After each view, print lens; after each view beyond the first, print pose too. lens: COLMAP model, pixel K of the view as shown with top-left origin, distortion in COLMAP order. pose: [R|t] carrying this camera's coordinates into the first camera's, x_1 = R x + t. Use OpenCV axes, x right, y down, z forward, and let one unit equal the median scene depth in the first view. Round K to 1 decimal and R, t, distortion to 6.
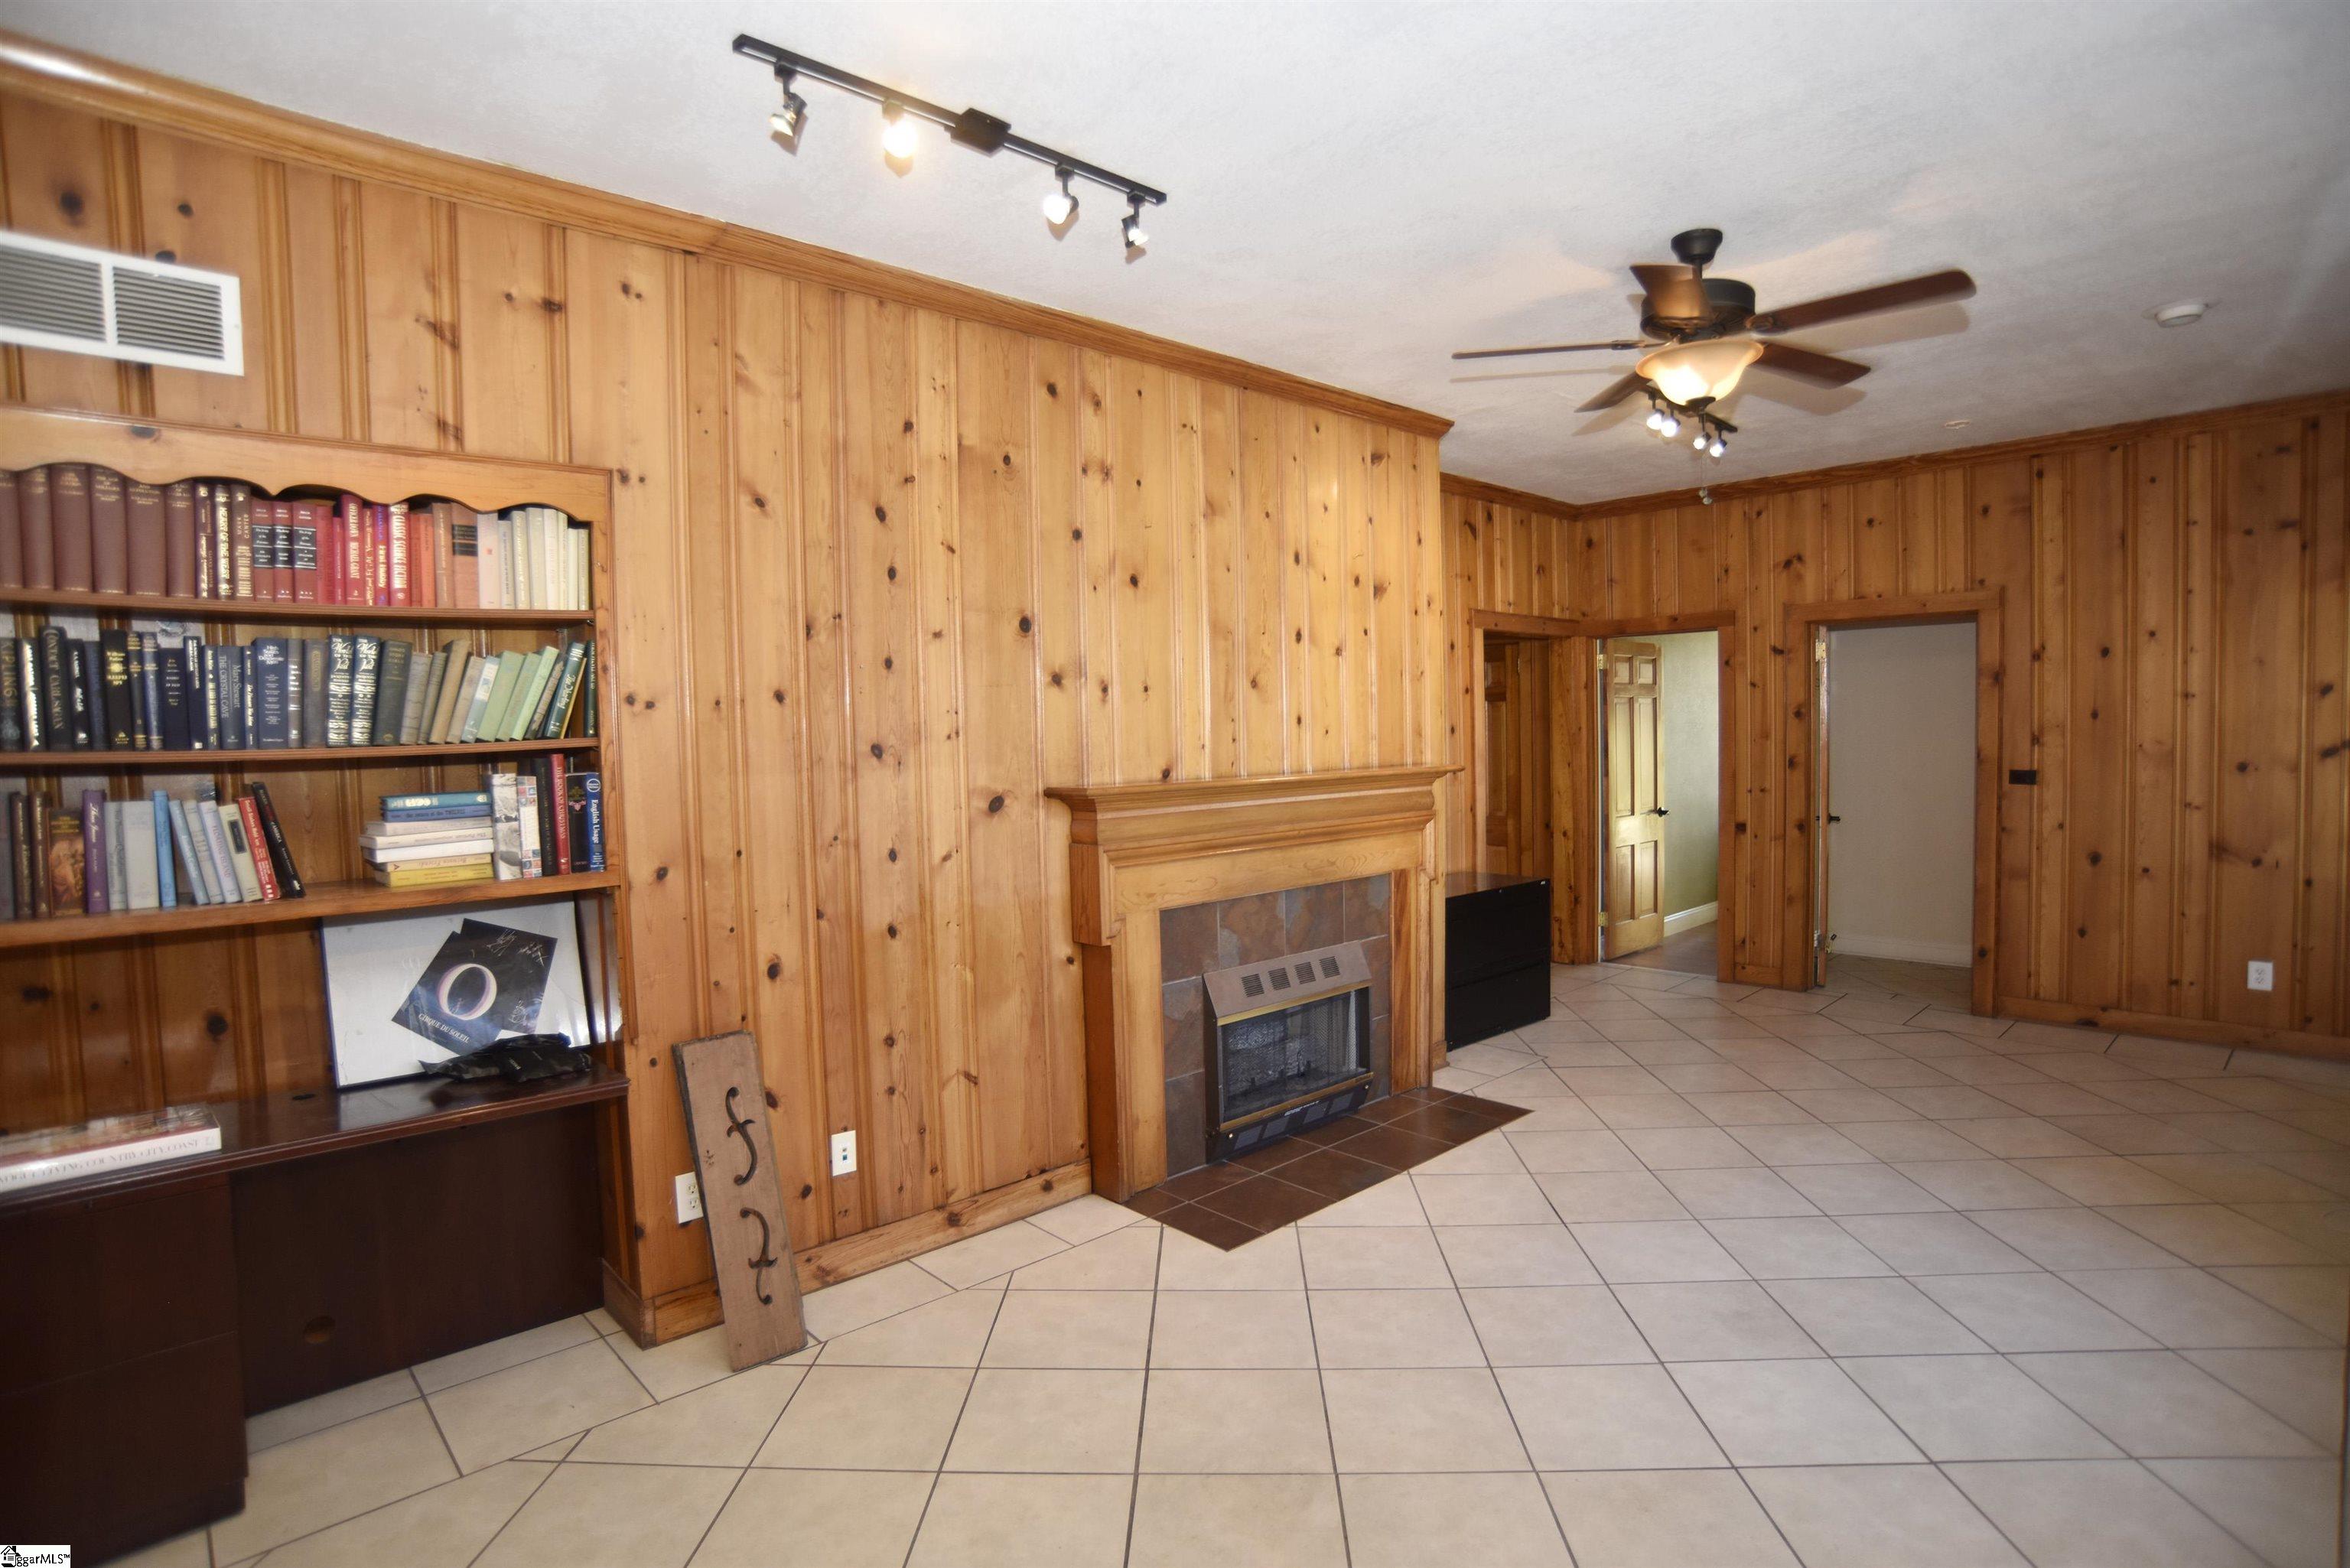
lens RADIAL K [[1204.1, 0, 1175.0], [0, 1204.1, 784.0], [0, 0, 1]] dist [-0.100378, 0.052648]
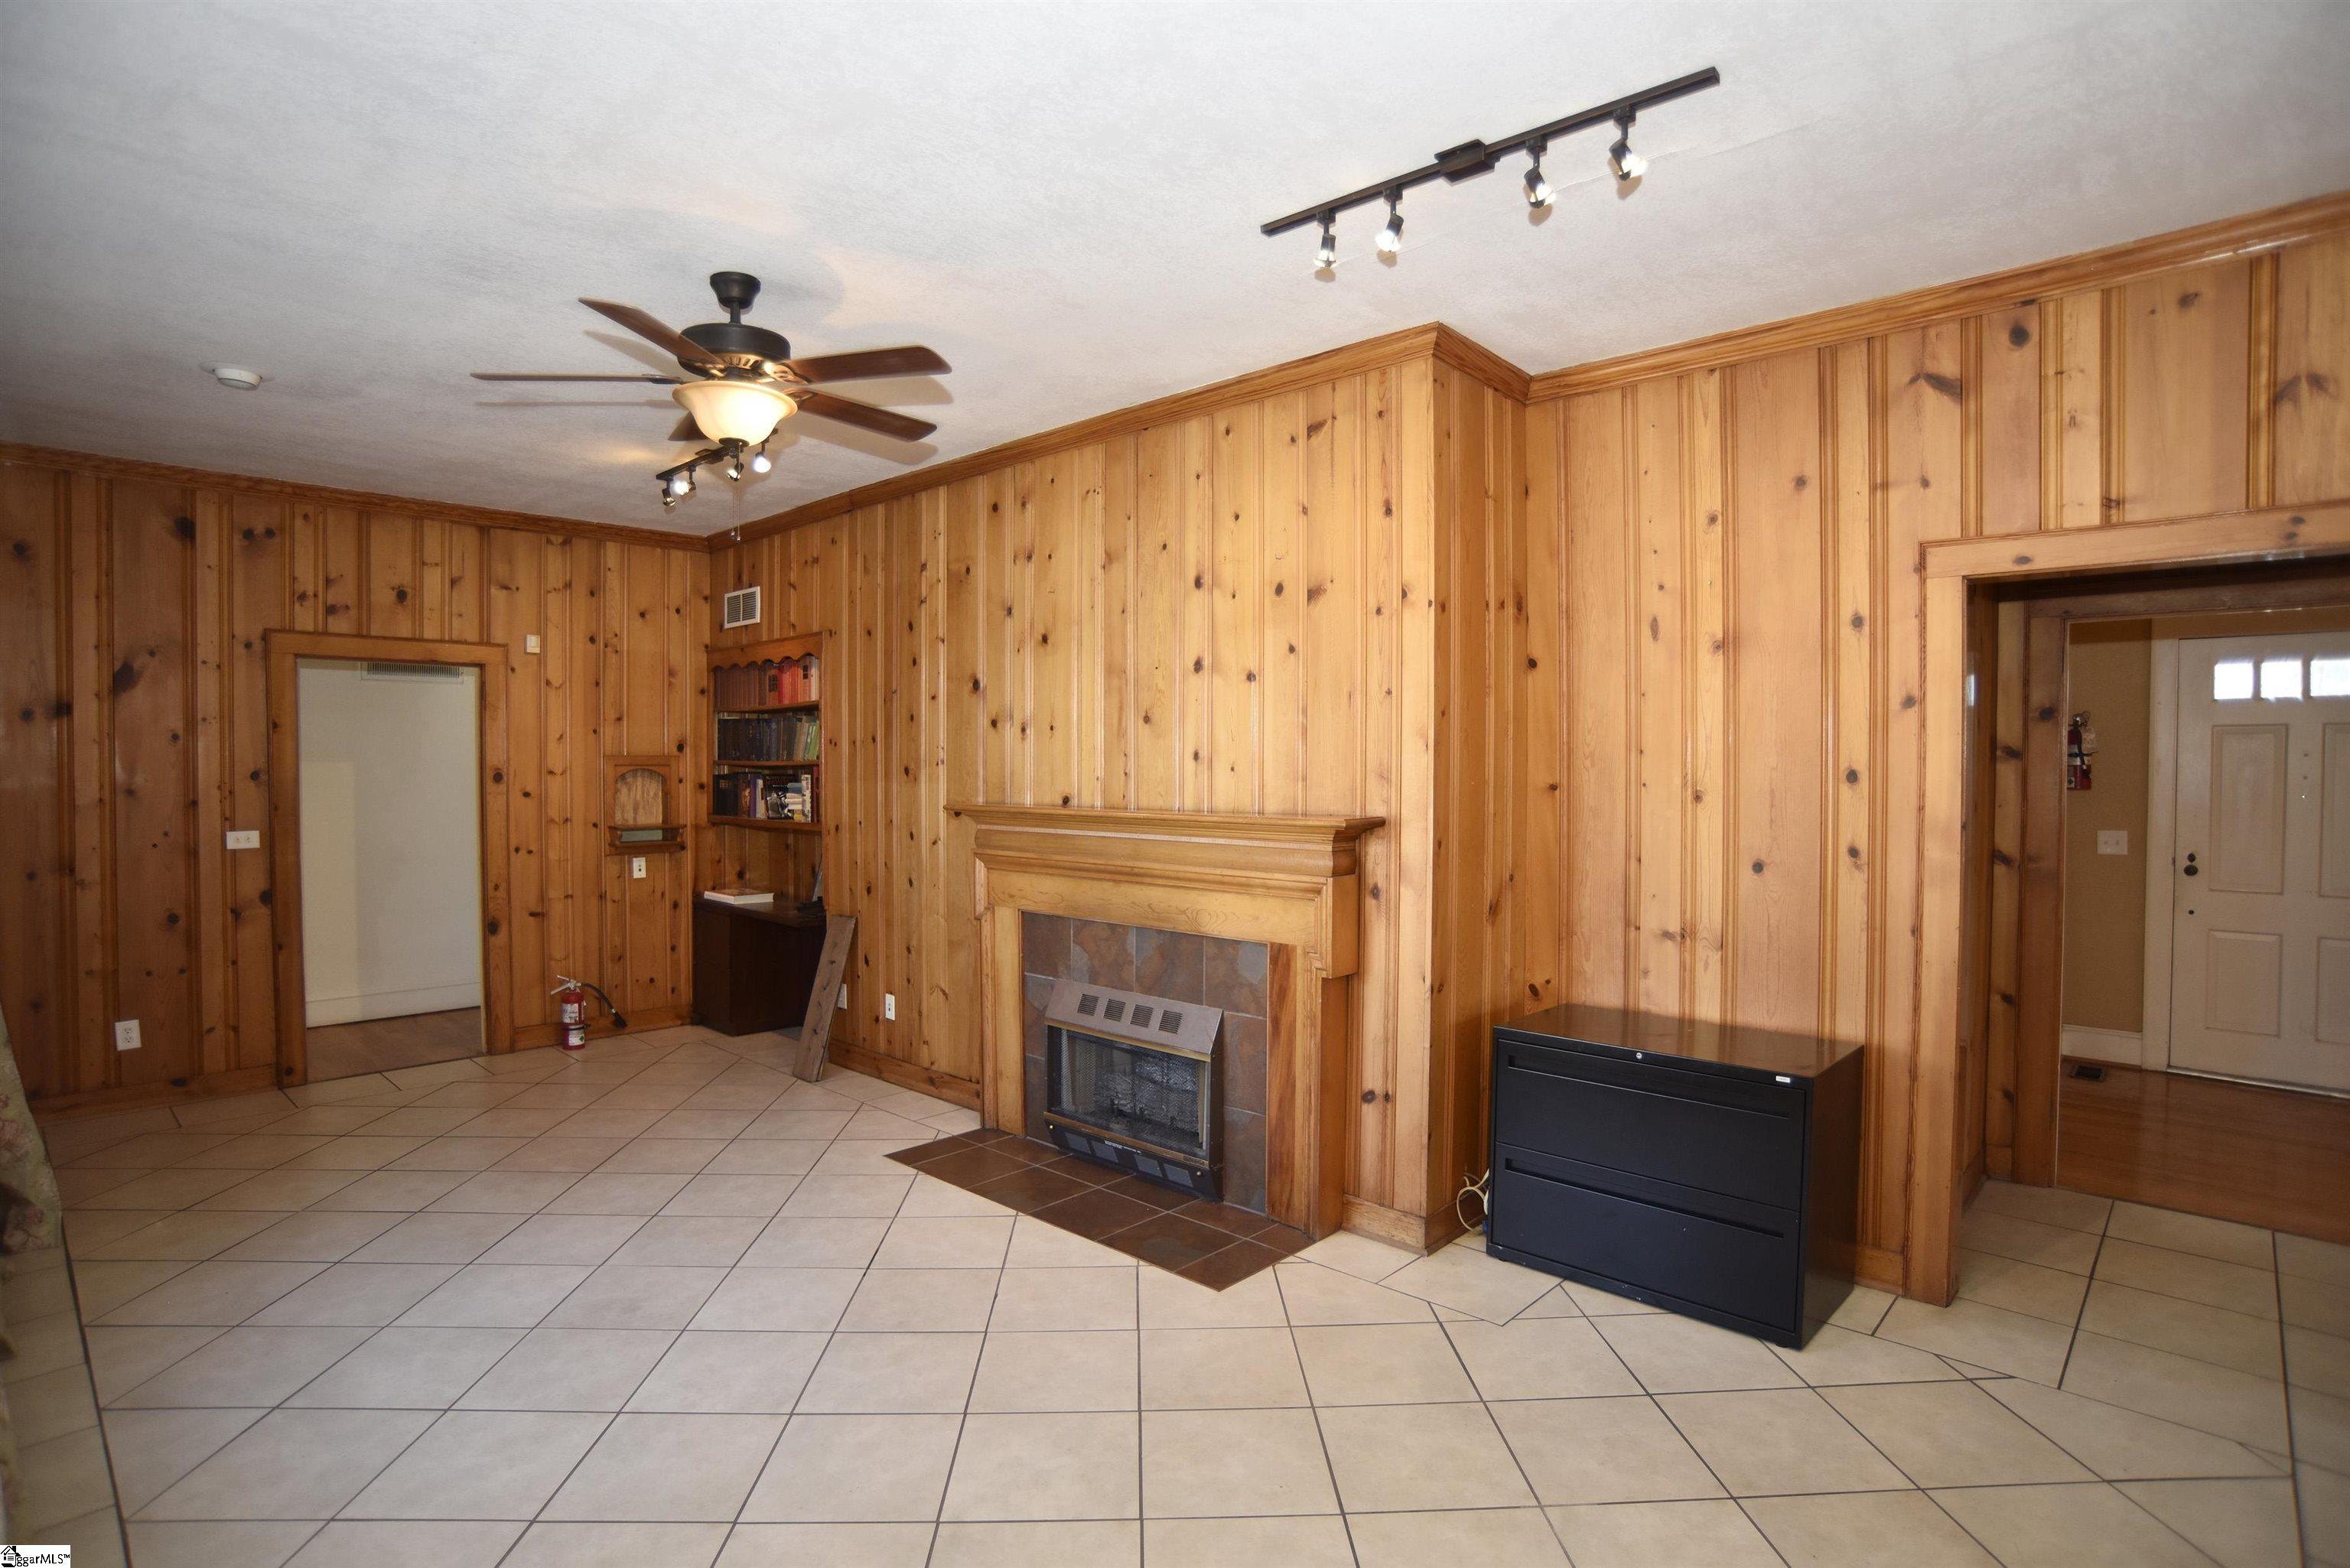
lens RADIAL K [[1146.8, 0, 1175.0], [0, 1146.8, 784.0], [0, 0, 1]] dist [-0.117584, 0.000066]
pose [[0.083639, 0.038702, -0.995744, 1.058915], [-0.050975, 0.998103, 0.034512, -0.065094], [0.995191, 0.047872, 0.085453, 0.972430]]
